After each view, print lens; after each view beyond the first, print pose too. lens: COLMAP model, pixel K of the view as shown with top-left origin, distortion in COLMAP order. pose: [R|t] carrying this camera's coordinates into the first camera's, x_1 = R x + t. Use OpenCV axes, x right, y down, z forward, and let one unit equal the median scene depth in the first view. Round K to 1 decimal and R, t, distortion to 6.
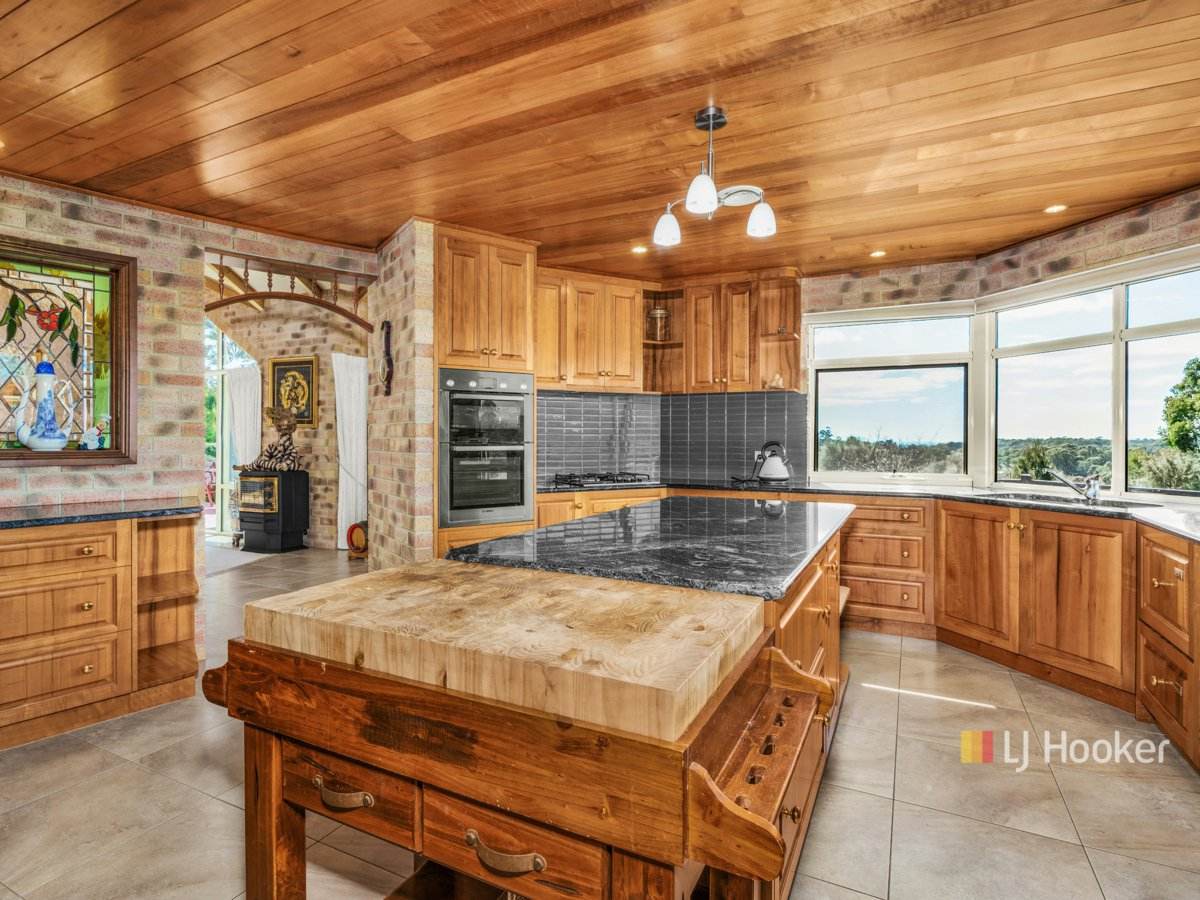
lens RADIAL K [[630.3, 0, 601.8], [0, 630.3, 442.8], [0, 0, 1]] dist [-0.000972, 0.001021]
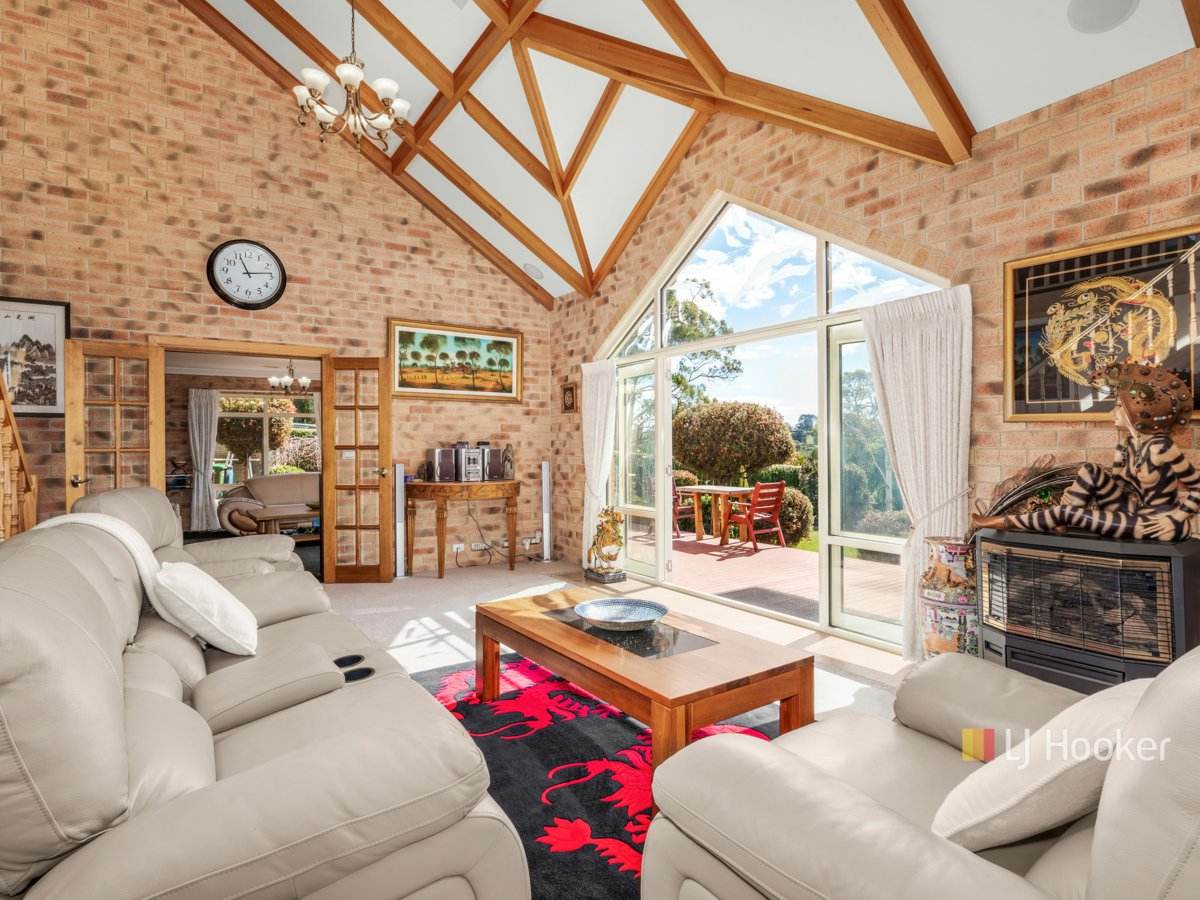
lens RADIAL K [[630.3, 0, 601.8], [0, 630.3, 442.8], [0, 0, 1]] dist [-0.000972, 0.001021]
pose [[0.874642, -0.008804, -0.484690, -0.565825], [0.005823, 0.999954, -0.007655, -0.009562], [0.484734, 0.003873, 0.874653, 0.499856]]
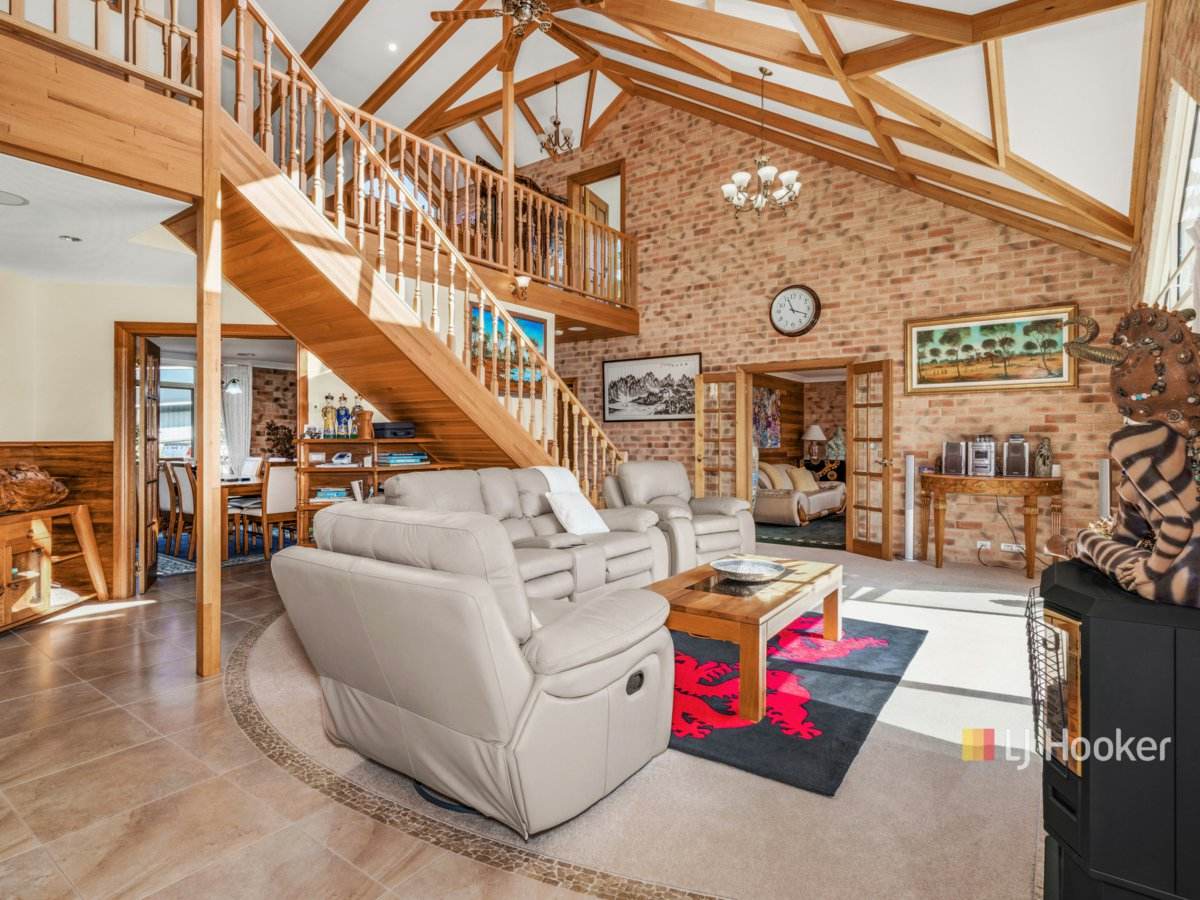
lens RADIAL K [[630.3, 0, 601.8], [0, 630.3, 442.8], [0, 0, 1]] dist [-0.000972, 0.001021]
pose [[-0.147231, 0.003565, -0.989096, -0.234790], [-0.005823, 0.999973, 0.004471, -0.008755], [0.989085, 0.006418, -0.147207, 0.807949]]
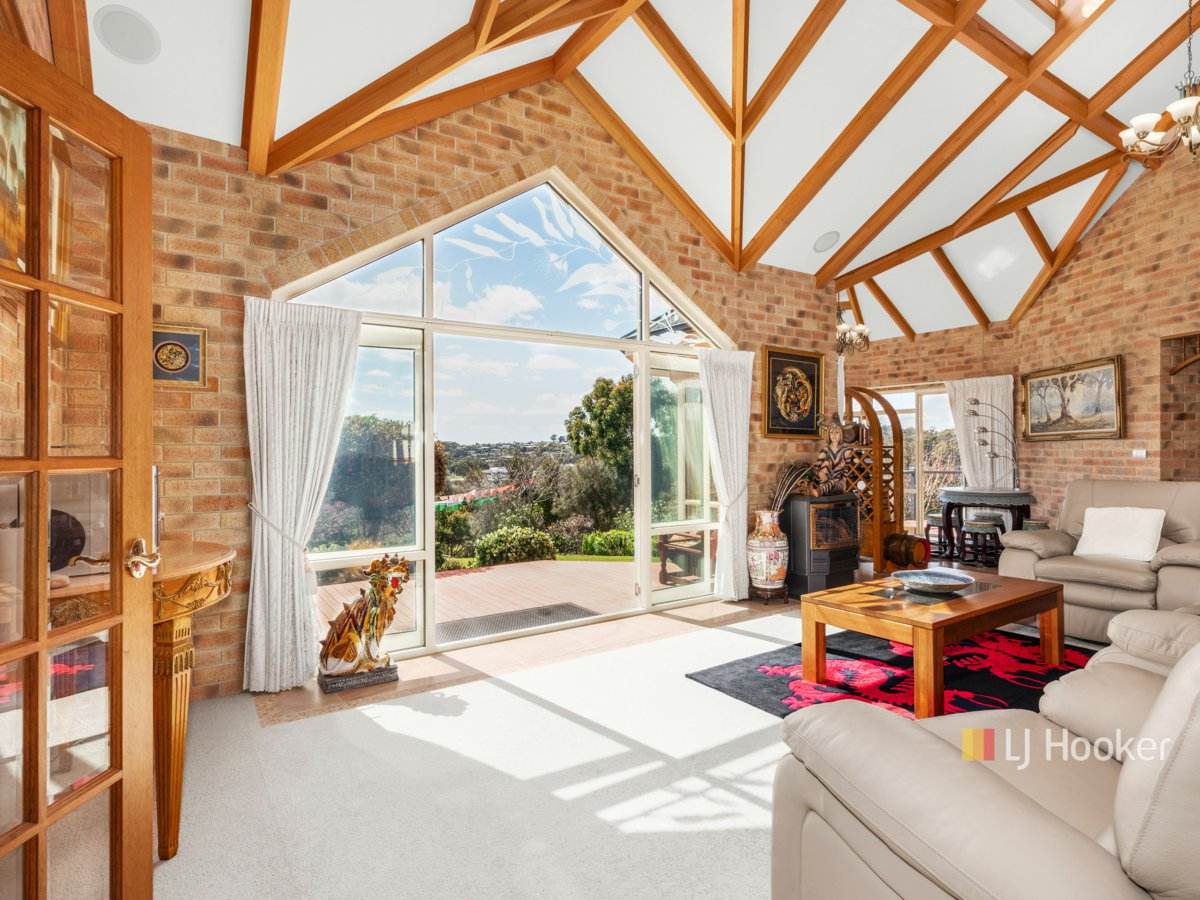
lens RADIAL K [[630.3, 0, 601.8], [0, 630.3, 442.8], [0, 0, 1]] dist [-0.000972, 0.001021]
pose [[0.495545, -0.004554, 0.868570, -1.278168], [0.002605, 0.999990, 0.003757, -0.022599], [-0.868578, 0.000400, 0.495551, 0.808138]]
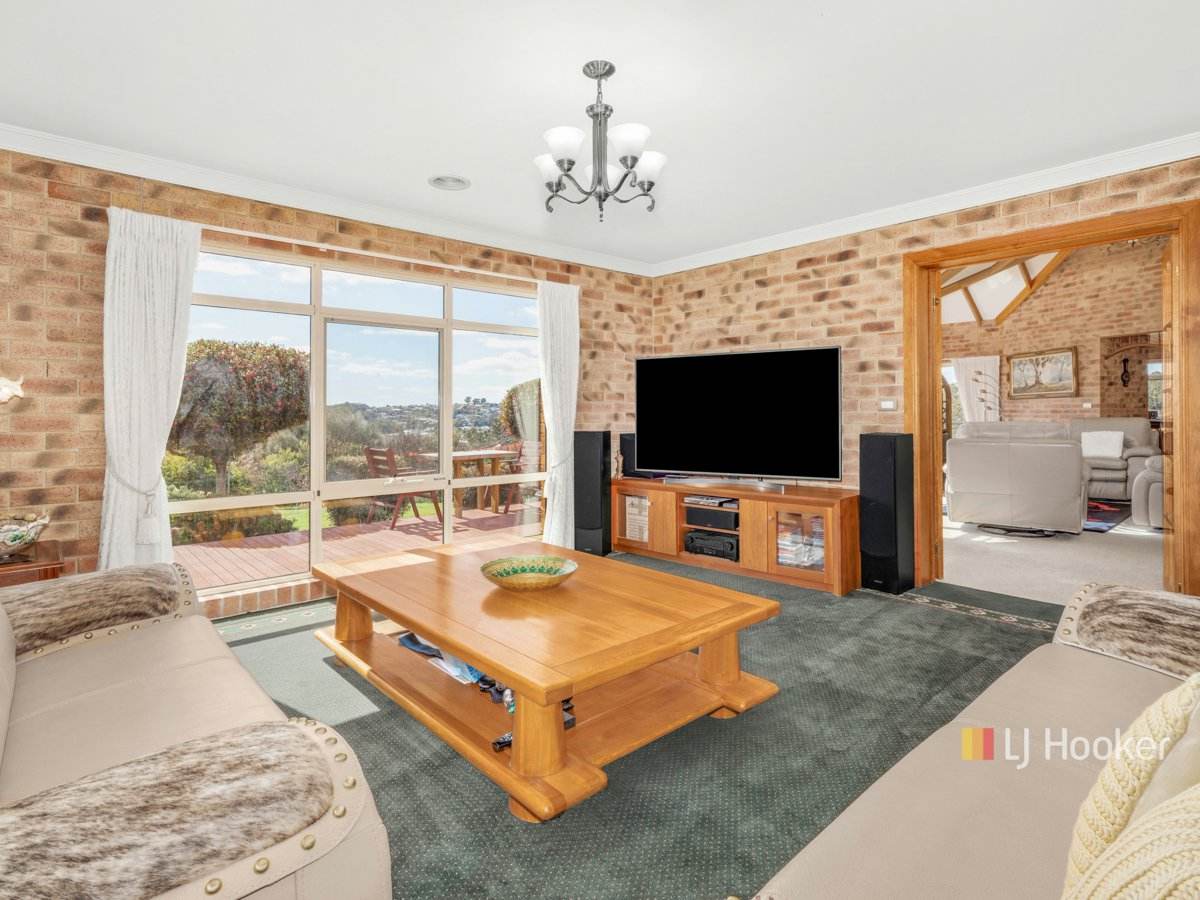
lens RADIAL K [[631.1, 0, 601.9], [0, 631.1, 398.1], [0, 0, 1]] dist [0.001975, 0.000674]
pose [[0.360576, 0.008806, 0.932688, -1.872437], [-0.002174, 0.999961, -0.008600, -0.006500], [-0.932727, 0.001073, 0.360581, 1.091007]]
